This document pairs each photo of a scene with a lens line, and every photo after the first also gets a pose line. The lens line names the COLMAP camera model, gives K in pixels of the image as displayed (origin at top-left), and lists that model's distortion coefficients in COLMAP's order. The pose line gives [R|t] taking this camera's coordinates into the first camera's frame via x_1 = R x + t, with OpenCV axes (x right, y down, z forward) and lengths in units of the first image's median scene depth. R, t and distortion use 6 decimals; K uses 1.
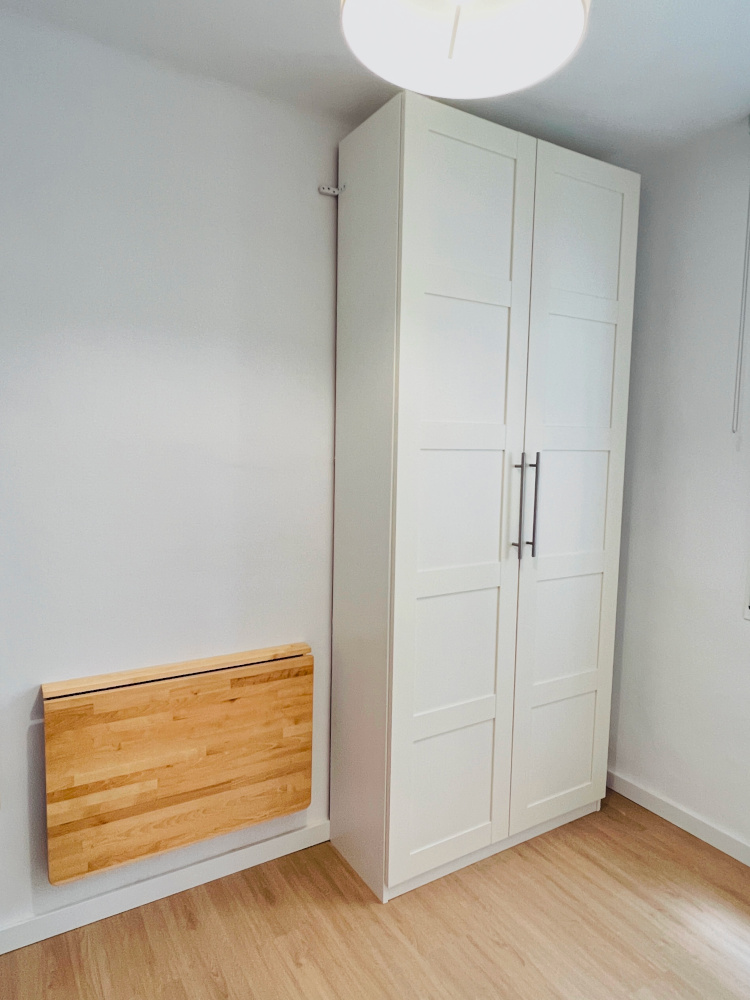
lens RADIAL K [[634.2, 0, 369.5], [0, 634.2, 494.2], [0, 0, 1]] dist [-0.014089, 0.002094]
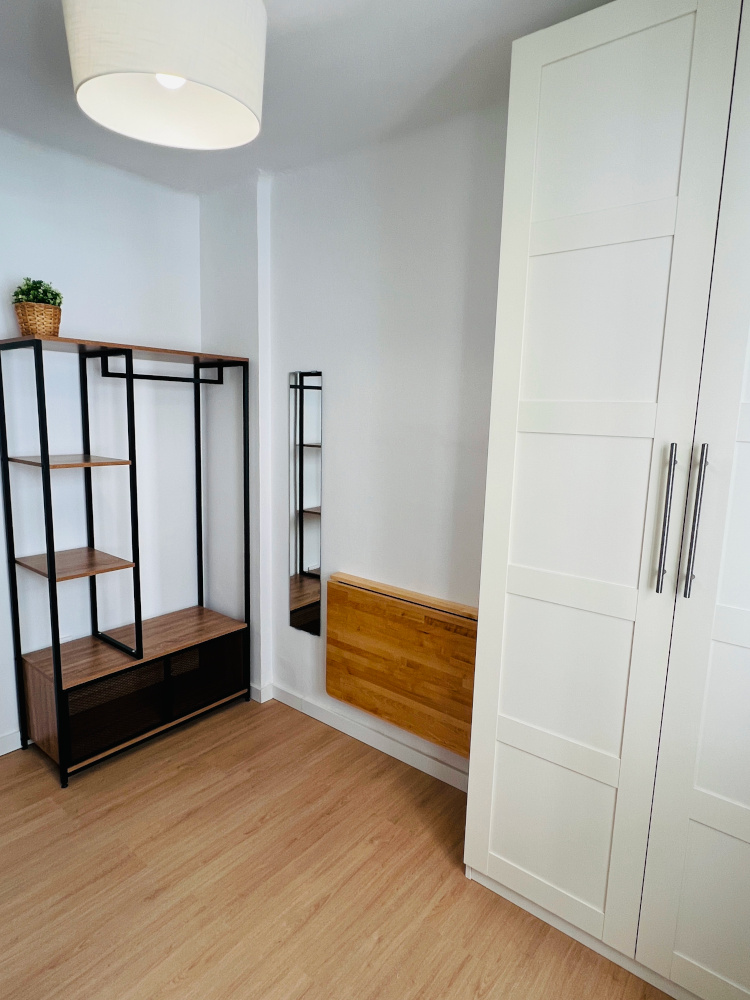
lens RADIAL K [[563.0, 0, 368.3], [0, 563.0, 502.0], [0, 0, 1]] dist [-0.005030, -0.000982]
pose [[0.340361, 0.131491, -0.931056, 0.743136], [-0.113921, 0.988647, 0.097979, -0.023974], [0.933369, 0.072718, 0.351476, 0.491069]]
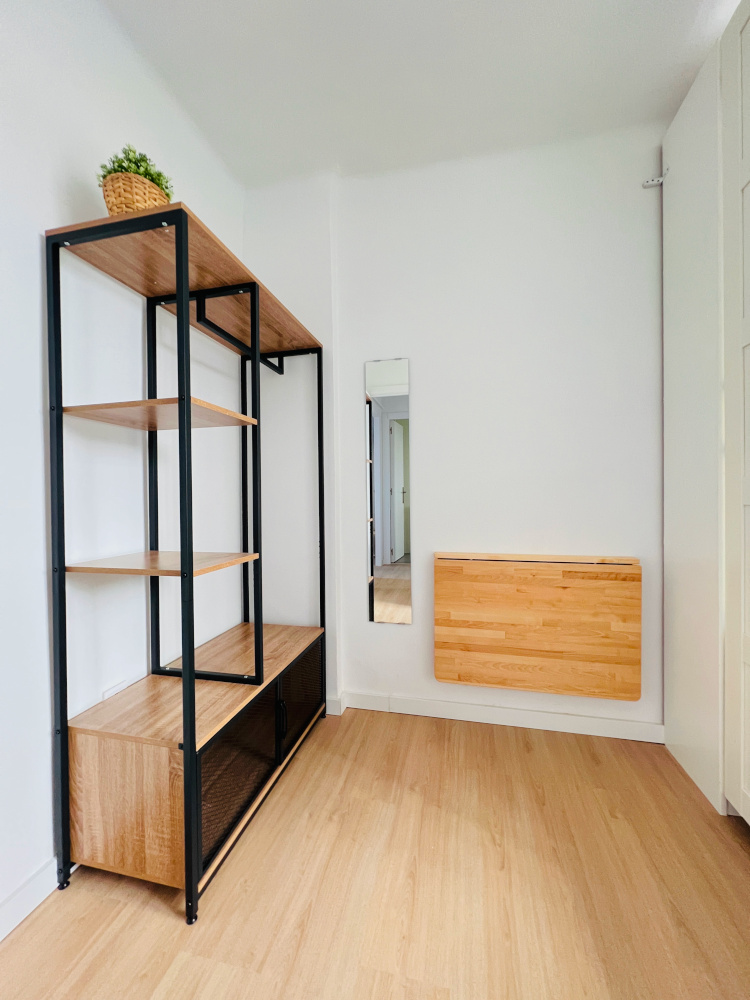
lens RADIAL K [[397.0, 0, 372.2], [0, 397.0, 501.9], [0, 0, 1]] dist [0.003385, -0.000443]
pose [[0.712136, -0.018951, -0.701785, 0.081352], [-0.044745, 0.996378, -0.072311, 0.227109], [0.700614, 0.082896, 0.708709, 0.125345]]
